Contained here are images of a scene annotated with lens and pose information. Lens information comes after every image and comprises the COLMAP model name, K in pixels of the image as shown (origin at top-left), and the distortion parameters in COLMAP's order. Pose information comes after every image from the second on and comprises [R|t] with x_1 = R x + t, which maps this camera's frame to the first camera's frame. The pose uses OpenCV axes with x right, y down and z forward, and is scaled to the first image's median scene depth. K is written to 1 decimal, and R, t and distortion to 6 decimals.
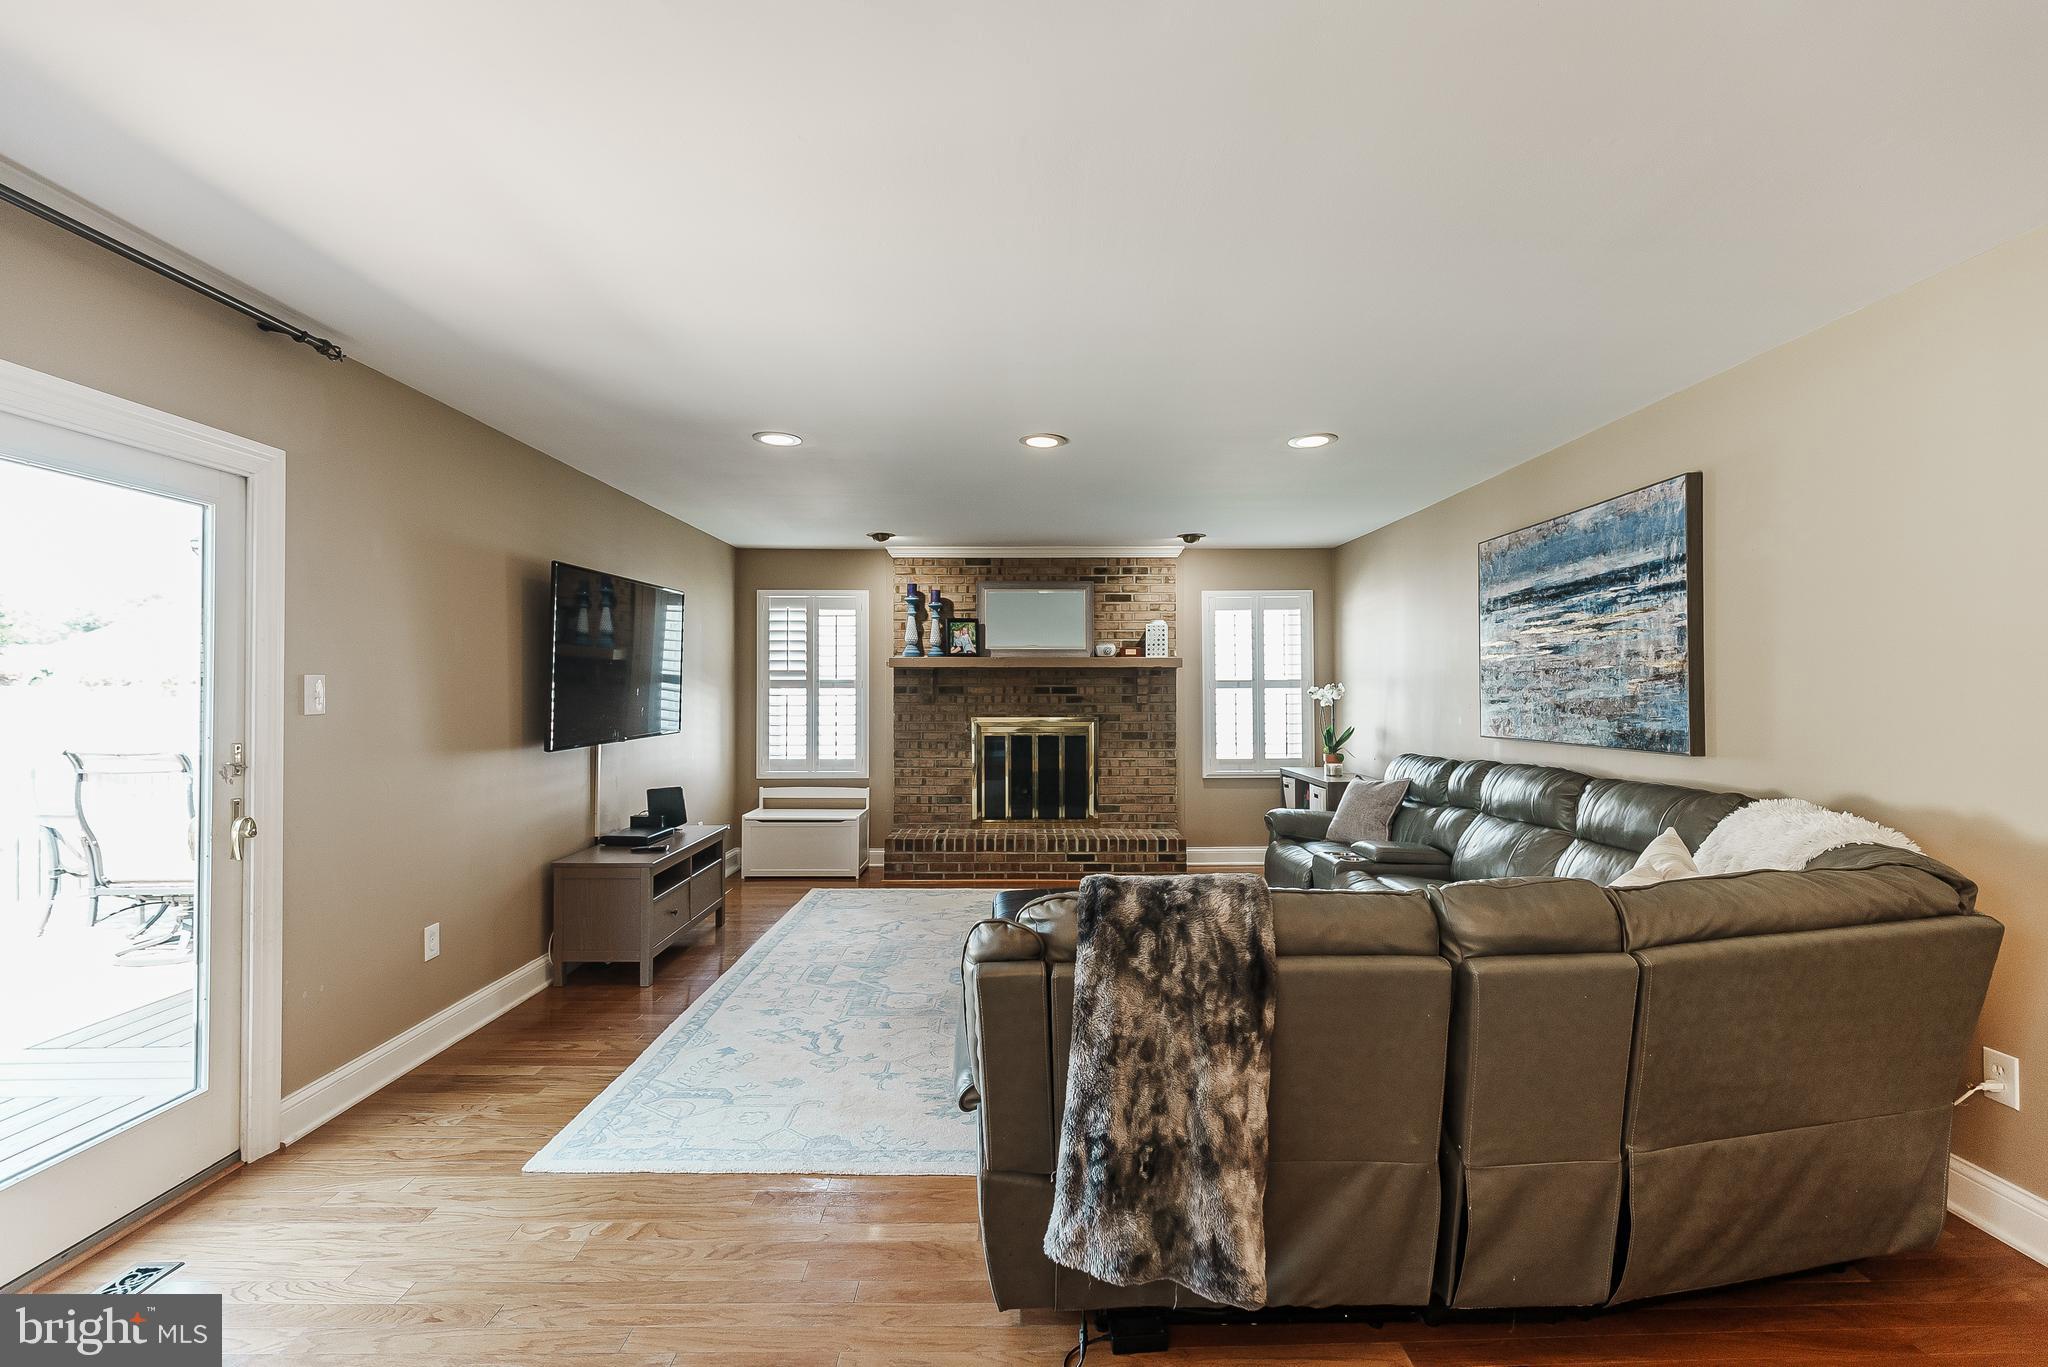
lens RADIAL K [[912.6, 0, 1030.3], [0, 912.6, 683.9], [0, 0, 1]] dist [0.002736, -0.000094]
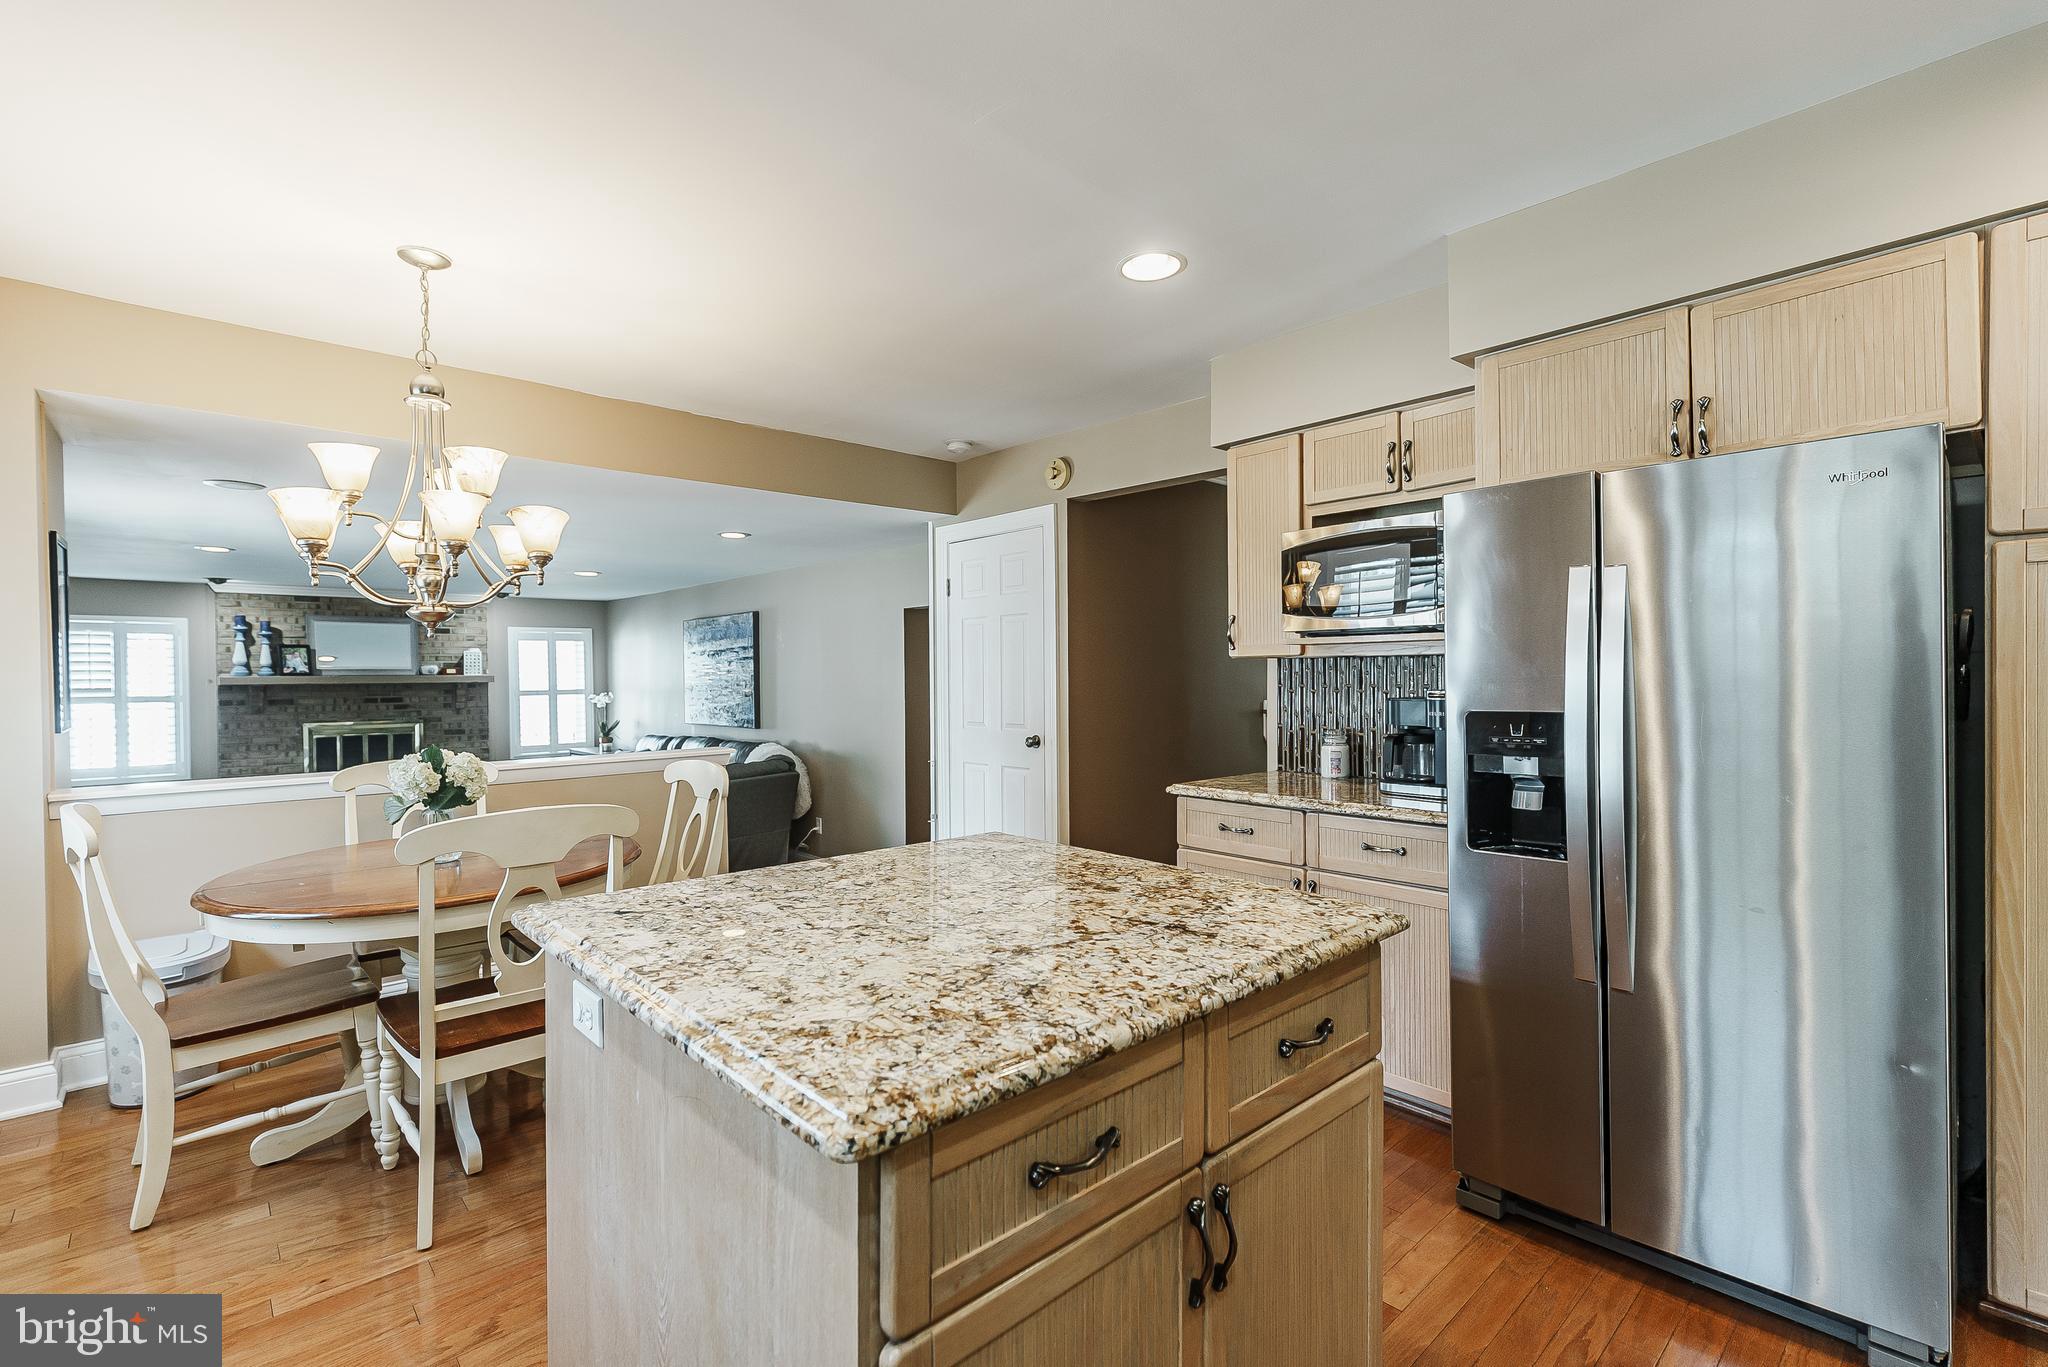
lens RADIAL K [[912.6, 0, 1030.3], [0, 912.6, 683.9], [0, 0, 1]] dist [0.002736, -0.000094]
pose [[0.738650, -0.011244, 0.673995, -0.172069], [0.001021, 0.999878, 0.015561, -0.036211], [-0.674088, -0.010806, 0.738572, -0.598890]]
